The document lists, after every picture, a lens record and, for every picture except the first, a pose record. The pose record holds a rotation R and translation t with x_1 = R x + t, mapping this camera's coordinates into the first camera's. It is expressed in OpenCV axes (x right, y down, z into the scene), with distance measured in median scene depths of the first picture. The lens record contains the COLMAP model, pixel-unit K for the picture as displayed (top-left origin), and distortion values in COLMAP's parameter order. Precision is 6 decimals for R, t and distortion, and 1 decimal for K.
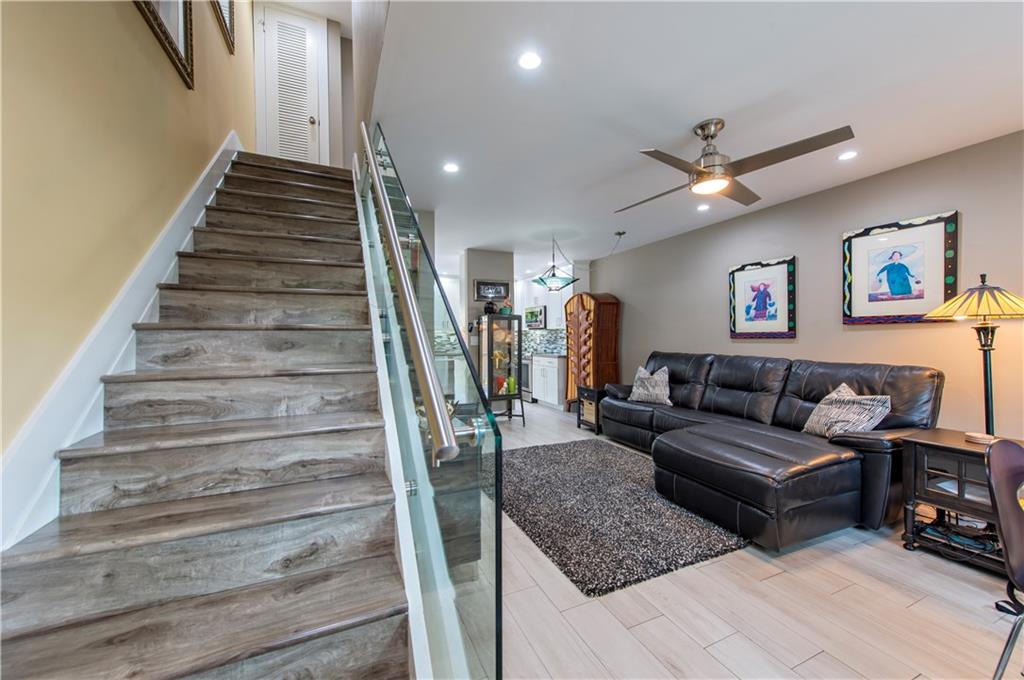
lens RADIAL K [[395.1, 0, 511.0], [0, 395.1, 340.6], [0, 0, 1]] dist [0.005906, -0.002614]
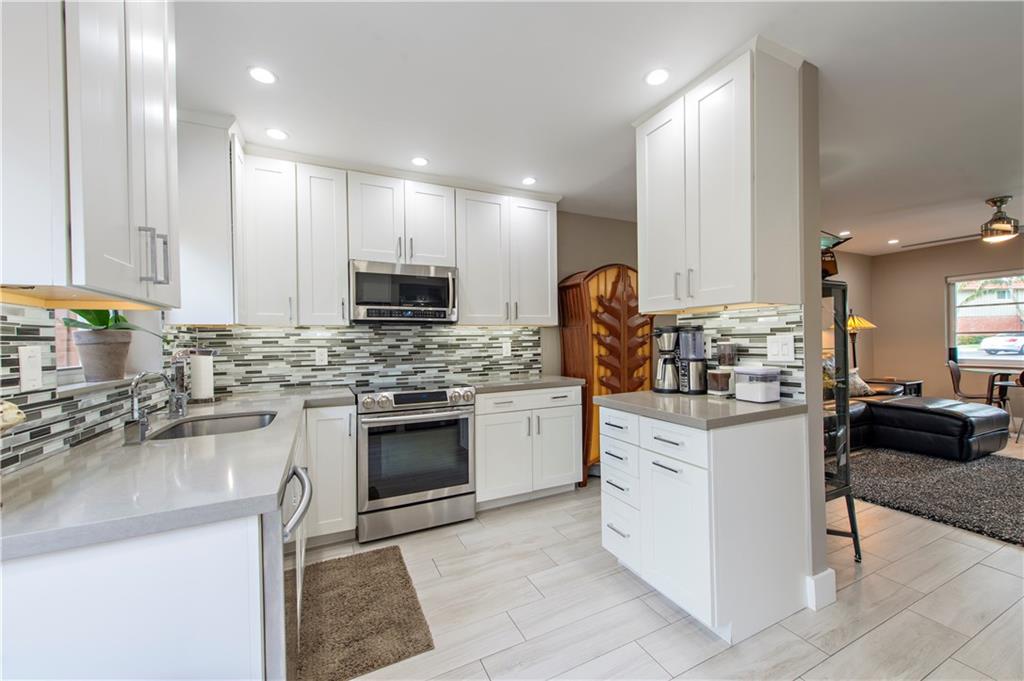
lens RADIAL K [[395.1, 0, 510.8], [0, 395.1, 342.0], [0, 0, 1]] dist [0.005906, -0.002614]
pose [[-0.024207, 0.005846, 0.999690, -0.738040], [0.028911, 0.999569, -0.005145, -0.018692], [-0.999289, 0.028777, -0.024365, 2.168296]]
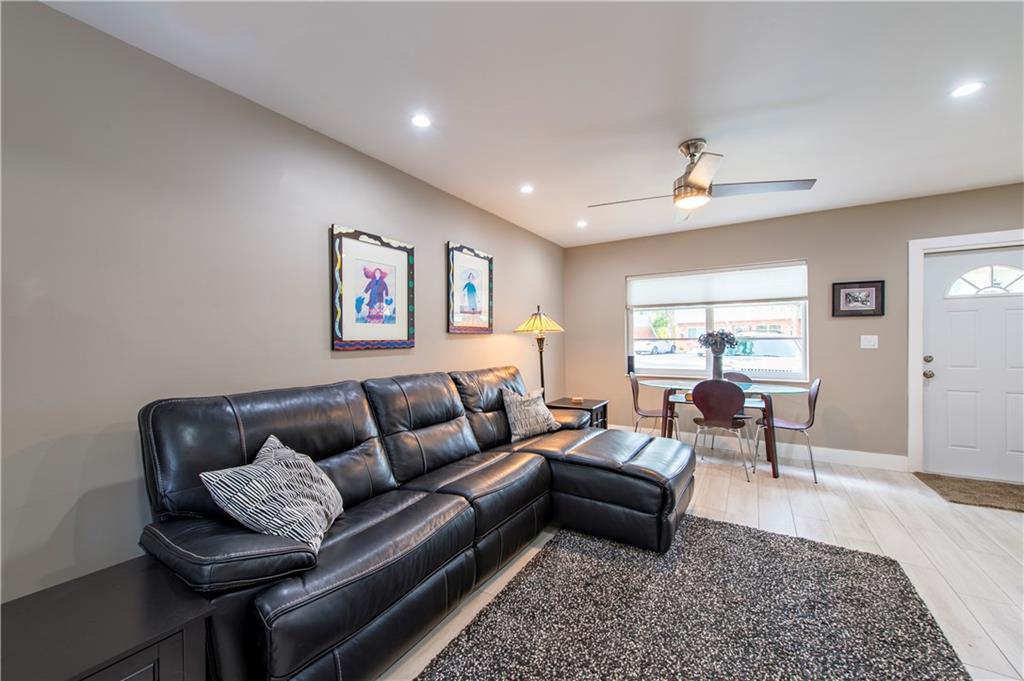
lens RADIAL K [[395.1, 0, 513.2], [0, 395.1, 342.3], [0, 0, 1]] dist [0.005906, -0.002614]
pose [[-0.572673, 0.008608, 0.819739, -0.069016], [0.023893, 0.999695, 0.006194, -0.019779], [-0.819436, 0.023133, -0.572704, 1.468362]]
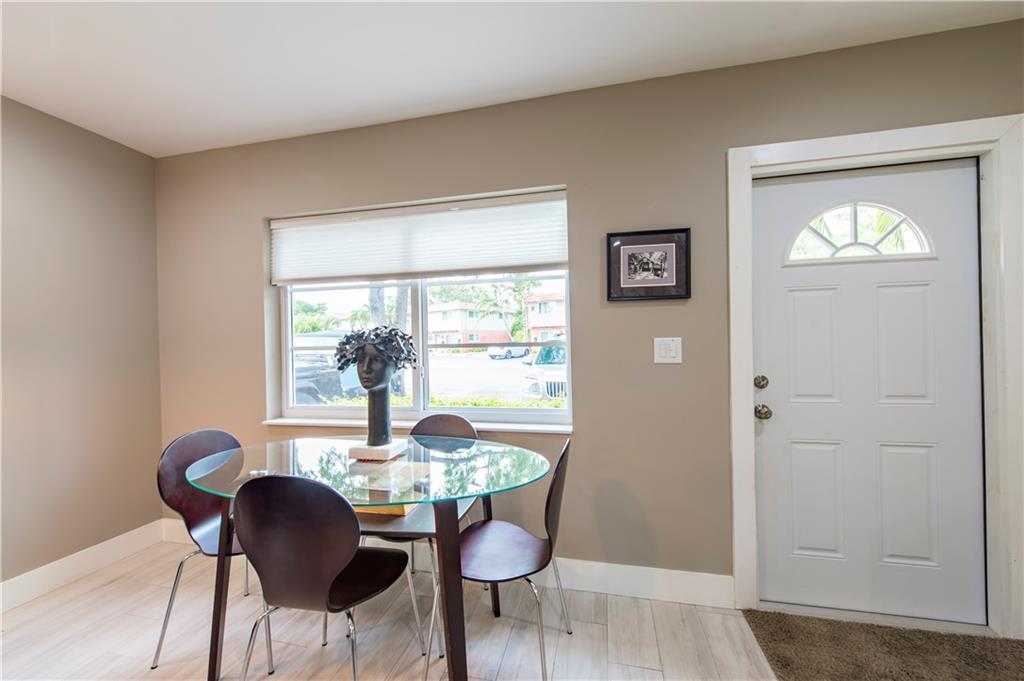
lens RADIAL K [[395.1, 0, 509.2], [0, 395.1, 342.4], [0, 0, 1]] dist [0.005906, -0.002614]
pose [[-0.792429, 0.023043, 0.609529, 0.078121], [0.032105, 0.999477, 0.003953, -0.012077], [-0.609119, 0.022702, -0.792754, 0.735310]]
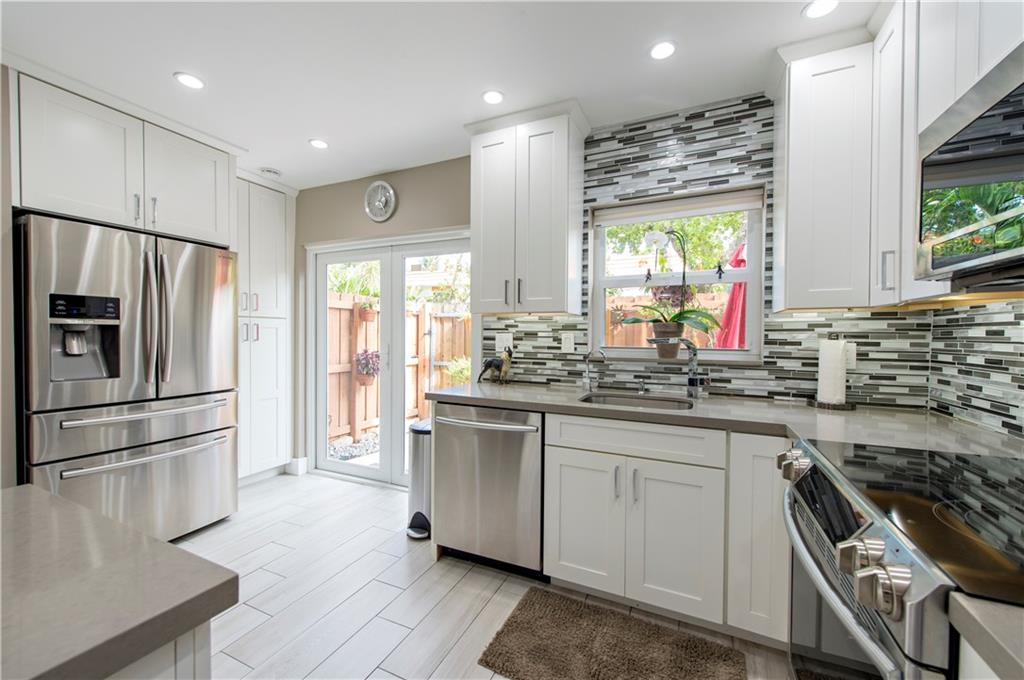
lens RADIAL K [[395.1, 0, 515.6], [0, 395.1, 341.6], [0, 0, 1]] dist [0.005906, -0.002614]
pose [[0.663275, 0.028837, -0.747820, 0.116583], [-0.022493, 0.999574, 0.018595, -0.024363], [0.748037, 0.004487, 0.663641, 1.995563]]
